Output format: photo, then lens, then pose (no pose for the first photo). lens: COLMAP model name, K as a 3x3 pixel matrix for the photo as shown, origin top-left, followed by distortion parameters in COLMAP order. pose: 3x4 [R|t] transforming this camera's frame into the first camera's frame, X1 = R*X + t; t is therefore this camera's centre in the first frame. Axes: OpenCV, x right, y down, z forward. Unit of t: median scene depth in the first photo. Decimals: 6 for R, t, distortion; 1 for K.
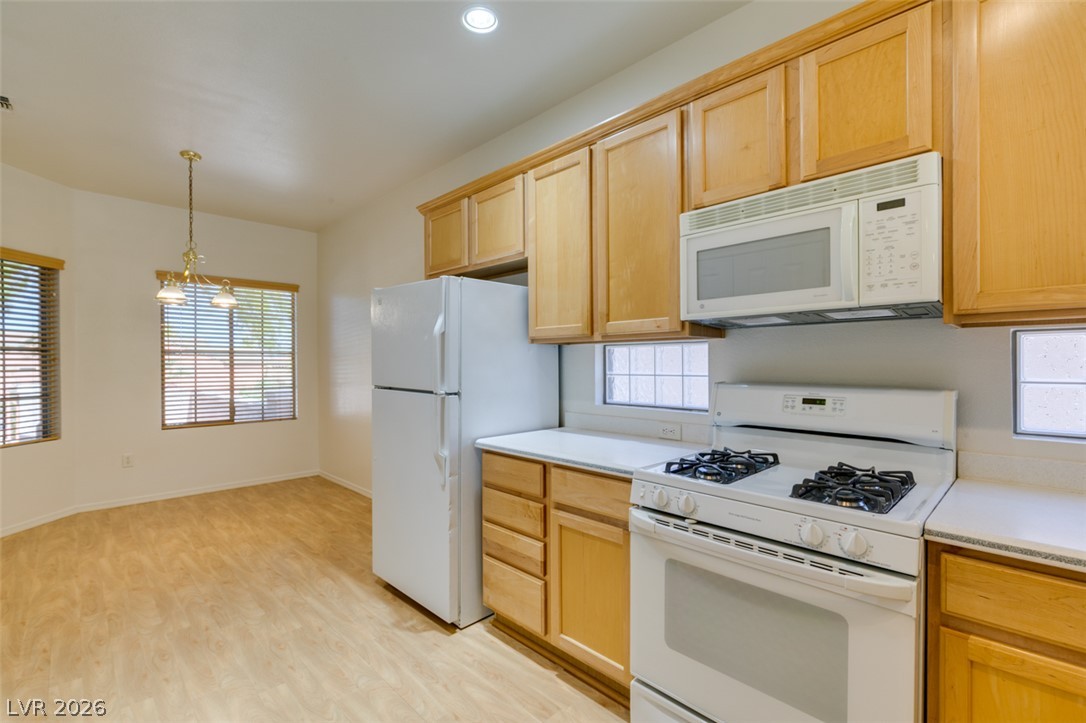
lens RADIAL K [[483.0, 0, 543.9], [0, 483.0, 365.7], [0, 0, 1]] dist [-0.003468, -0.000782]
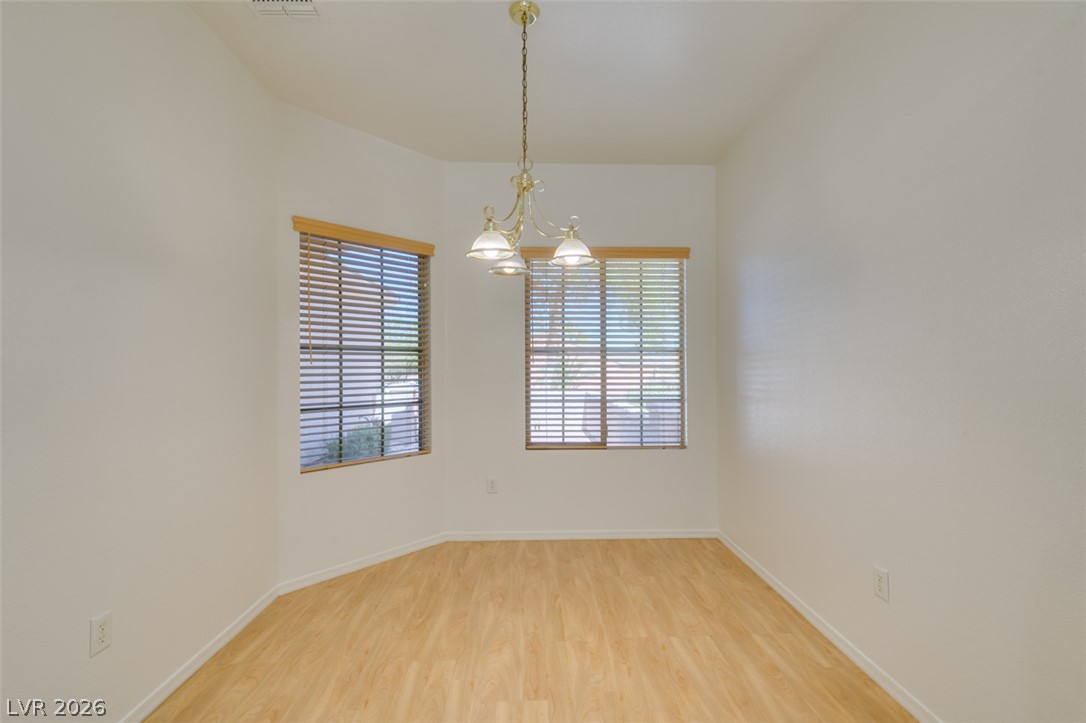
lens RADIAL K [[483.0, 0, 545.0], [0, 483.0, 361.3], [0, 0, 1]] dist [-0.003468, -0.000782]
pose [[0.734744, -0.007030, -0.678308, -0.217384], [-0.003350, 0.999896, -0.013992, 0.000105], [0.678337, 0.012553, 0.734644, 0.403856]]
